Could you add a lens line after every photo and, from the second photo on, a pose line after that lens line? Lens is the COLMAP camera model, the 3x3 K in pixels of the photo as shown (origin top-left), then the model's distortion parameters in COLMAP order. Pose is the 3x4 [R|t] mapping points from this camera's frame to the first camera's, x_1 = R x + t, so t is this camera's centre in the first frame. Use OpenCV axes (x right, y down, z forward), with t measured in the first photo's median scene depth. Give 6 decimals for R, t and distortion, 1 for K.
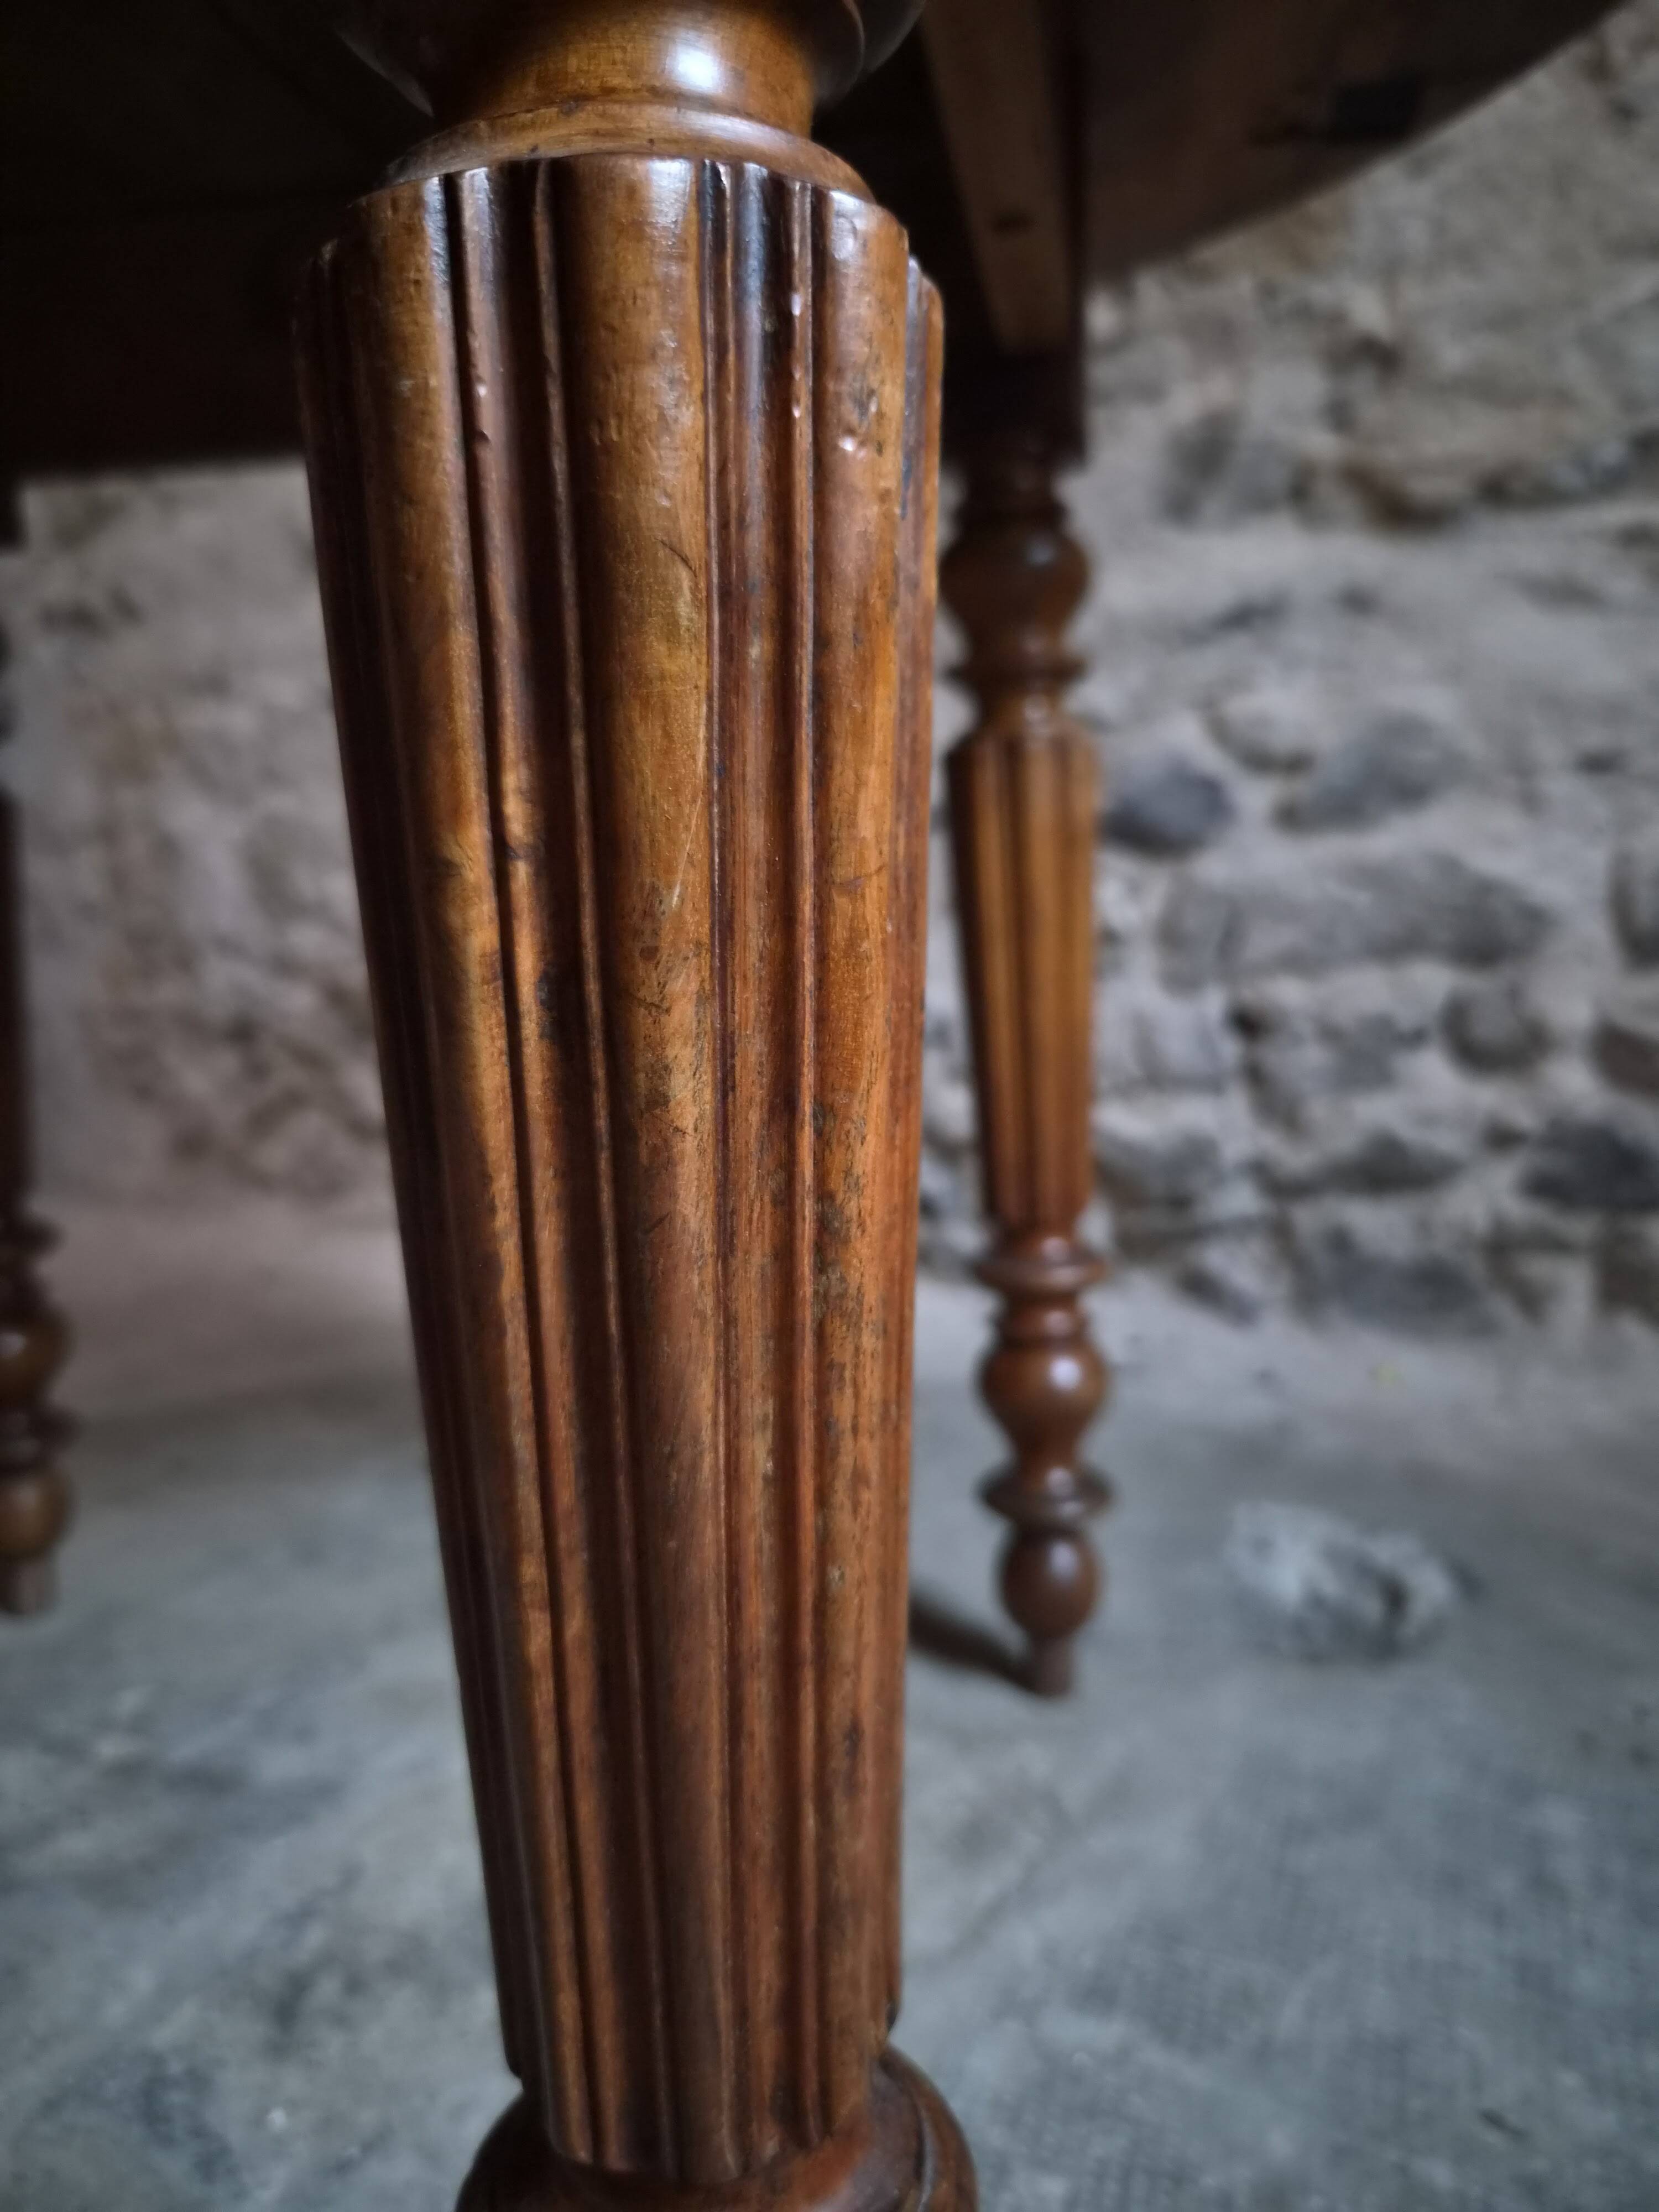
lens RADIAL K [[1573.0, 0, 845.4], [0, 1573.0, 1117.0], [0, 0, 1]] dist [0.004049, -0.013166]
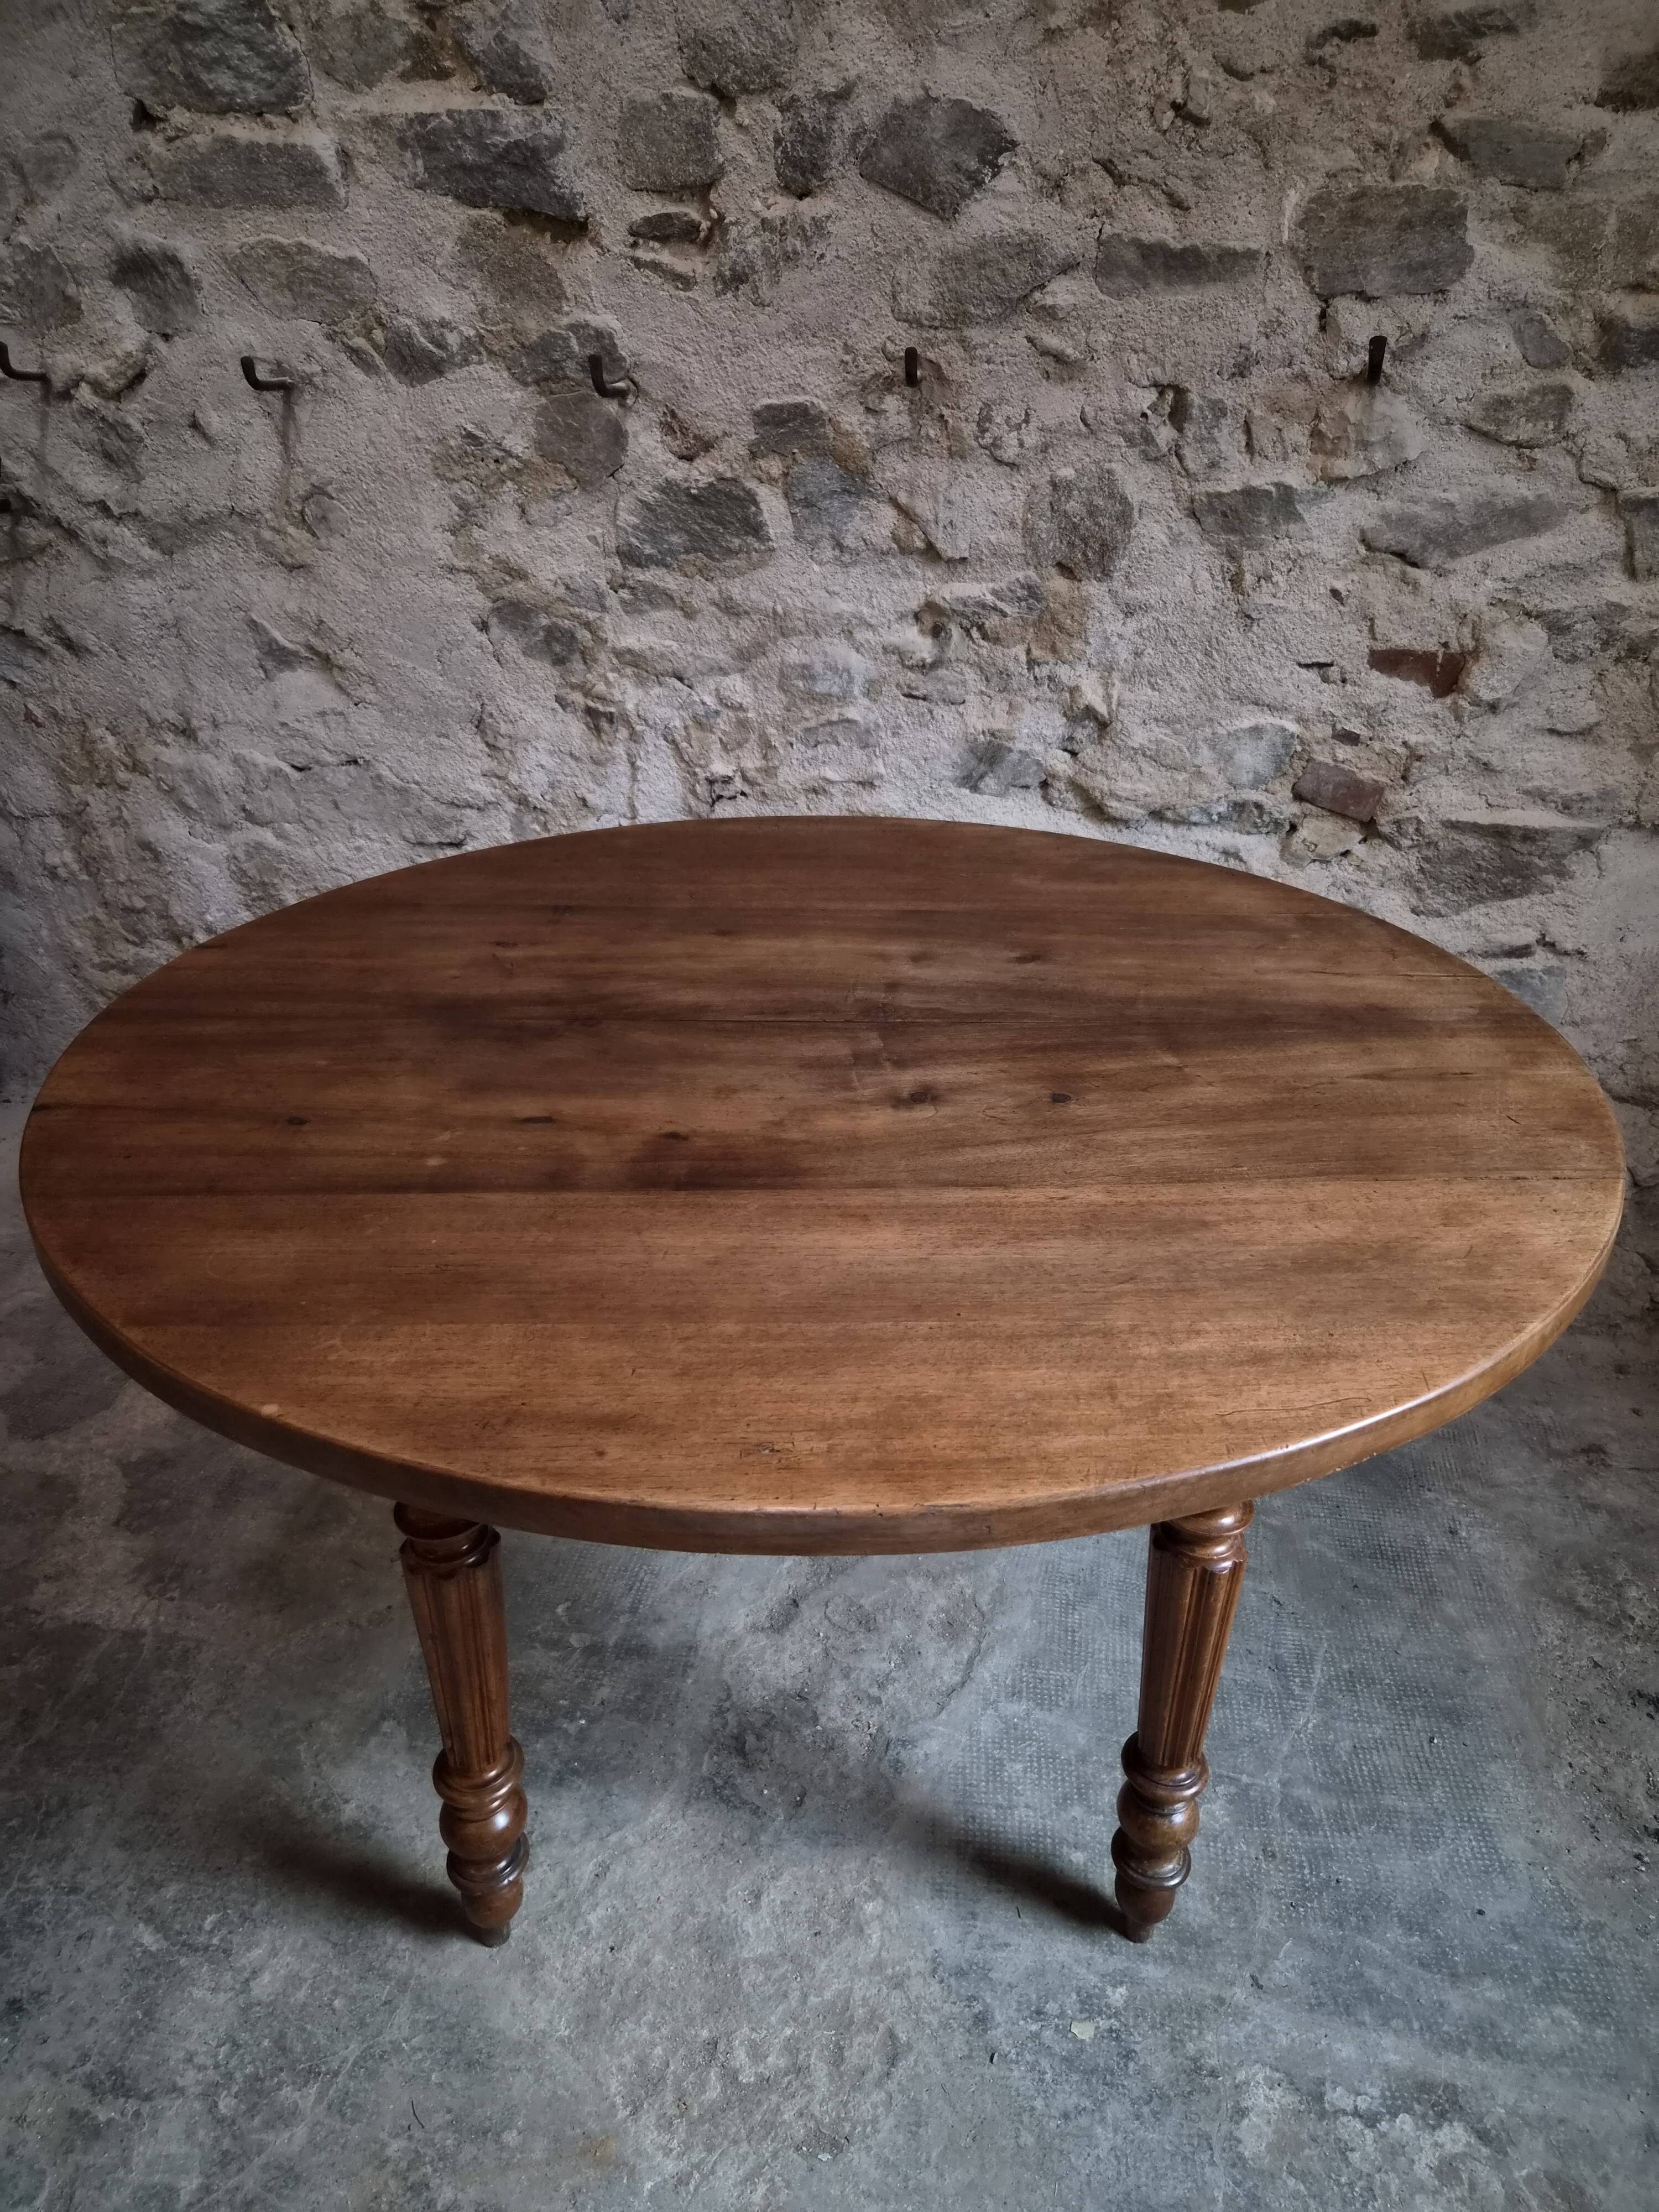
lens RADIAL K [[1495.0, 0, 857.8], [0, 1495.0, 1118.8], [0, 0, 1]] dist [0.059497, -0.047996]
pose [[0.968184, -0.091396, 0.232950, -0.312438], [0.004658, 0.937336, 0.348395, -0.655668], [-0.250194, -0.336226, 0.907940, -0.512822]]
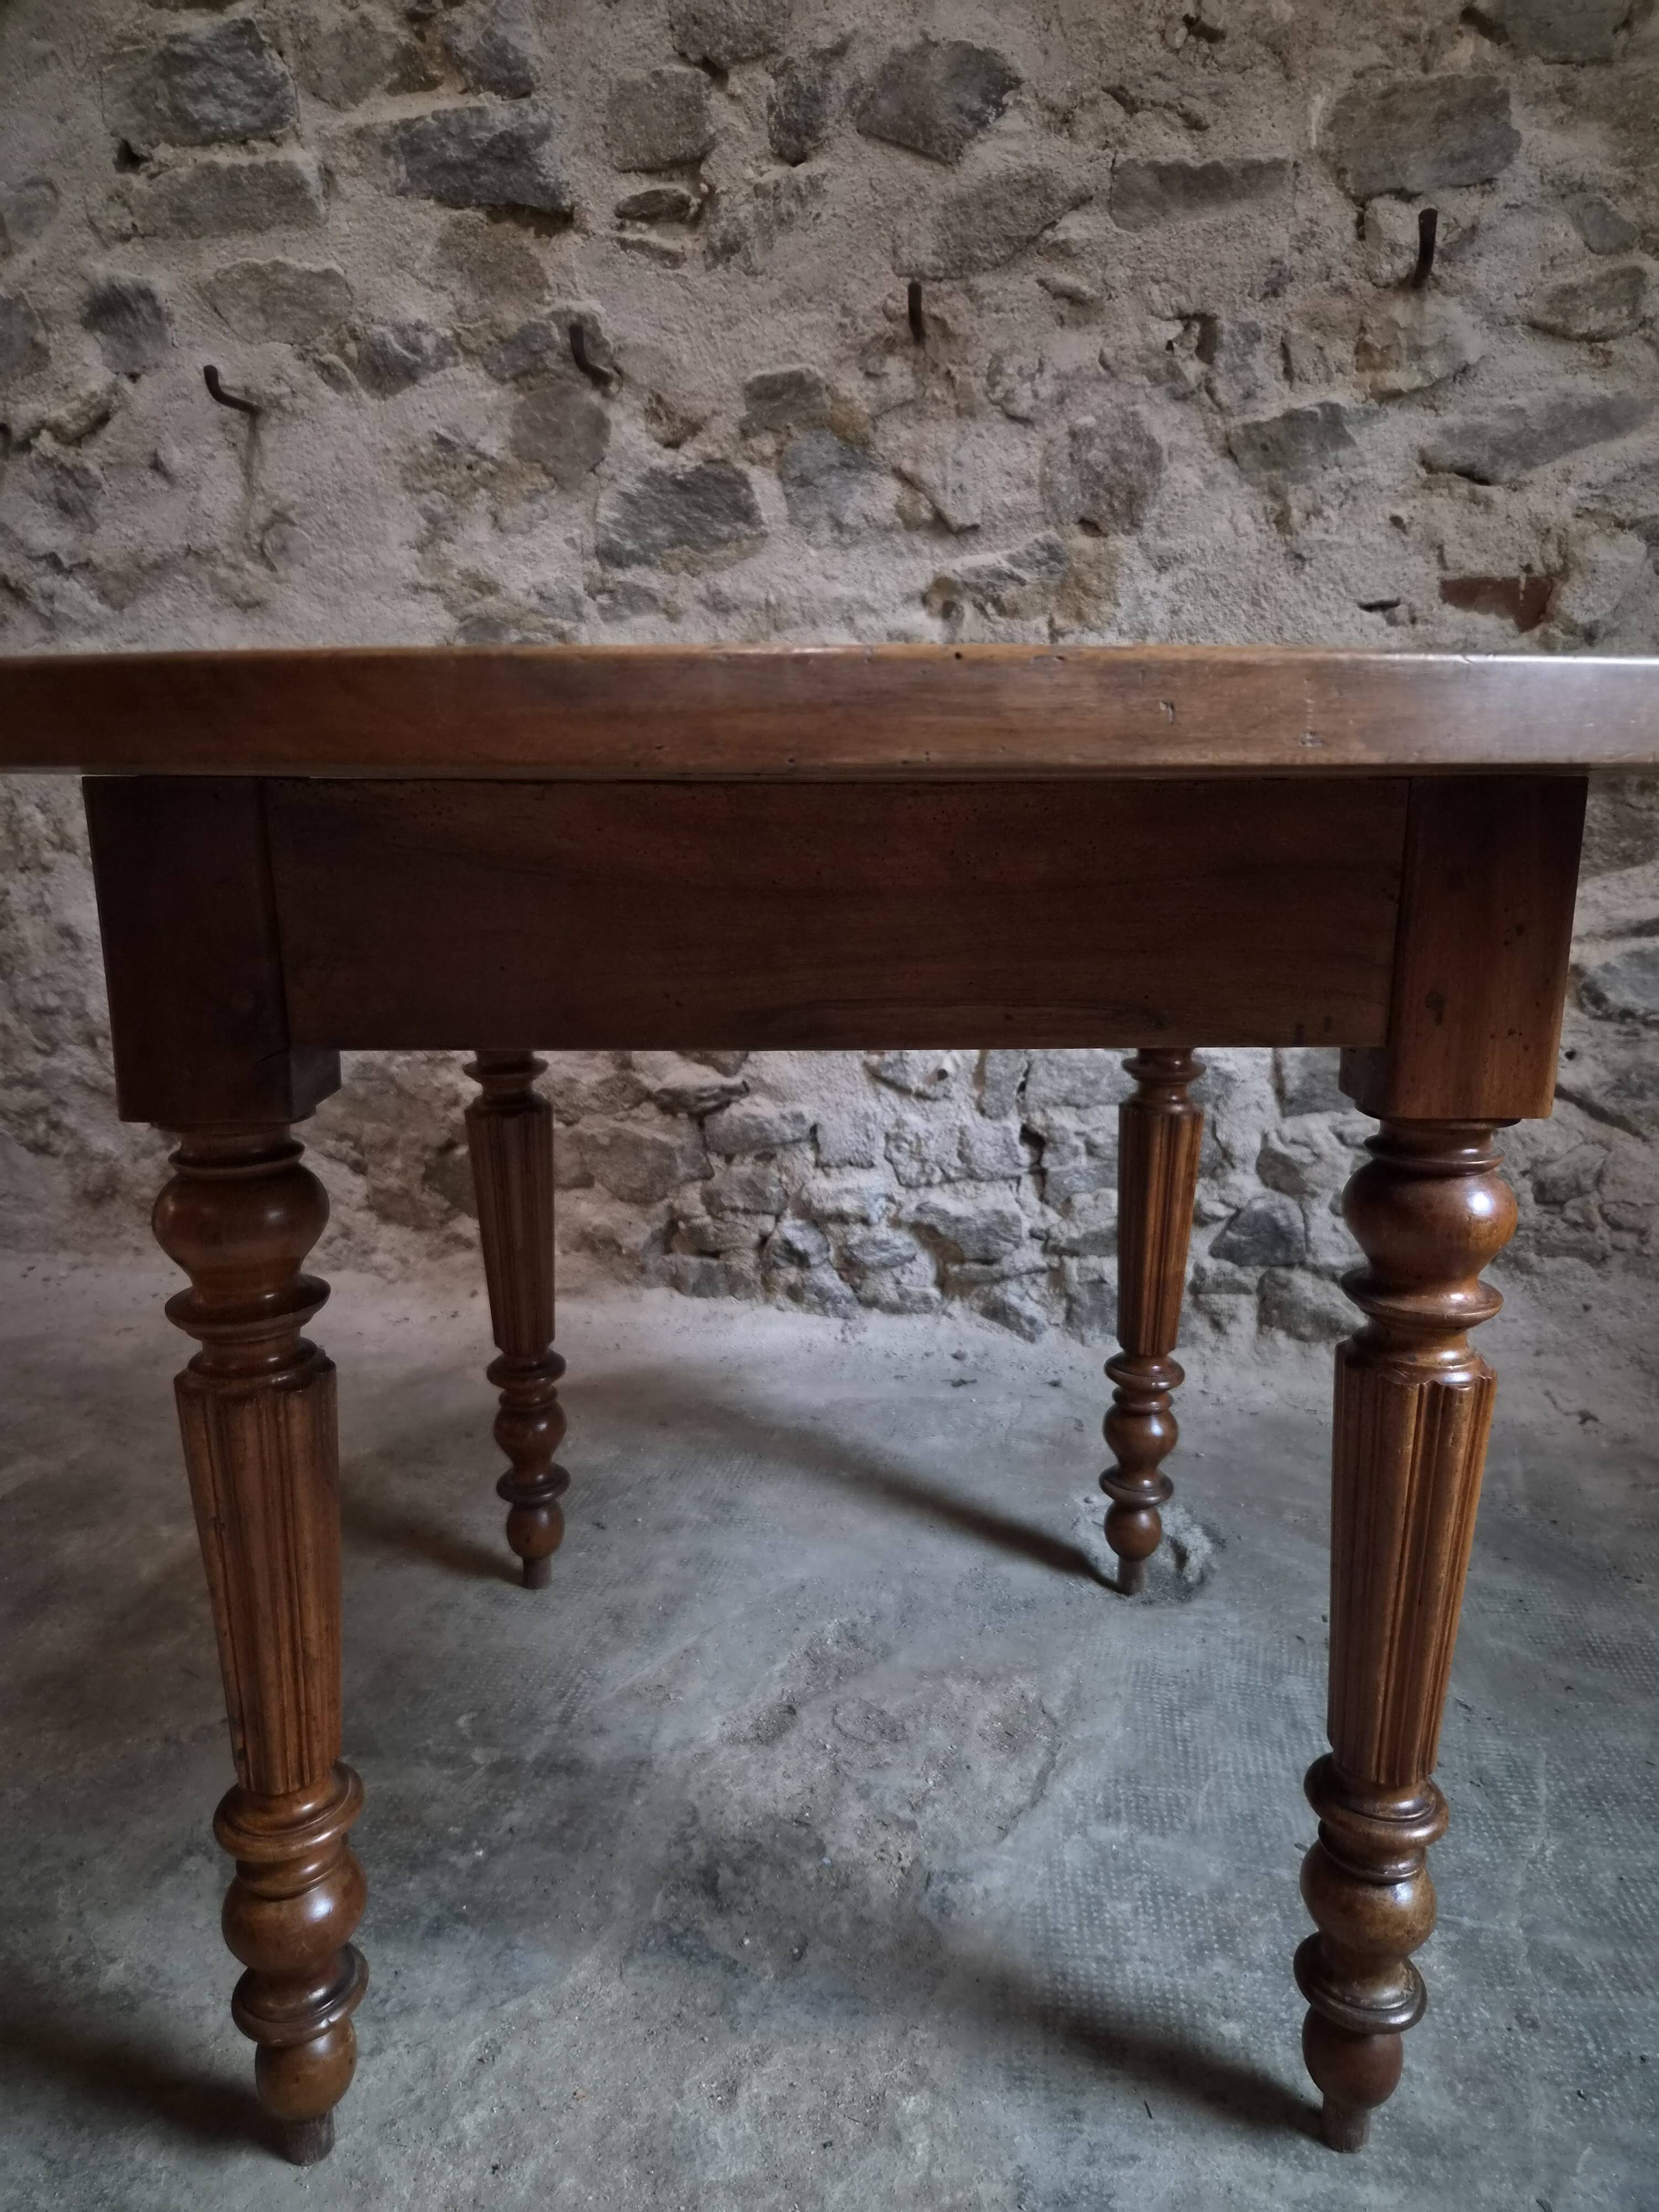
lens RADIAL K [[1495.0, 0, 848.1], [0, 1495.0, 1127.9], [0, 0, 1]] dist [0.059497, -0.047996]
pose [[0.968375, -0.042890, 0.245784, -0.278161], [0.016266, 0.993871, 0.109346, -0.246214], [-0.248967, -0.101890, 0.963137, -0.320096]]
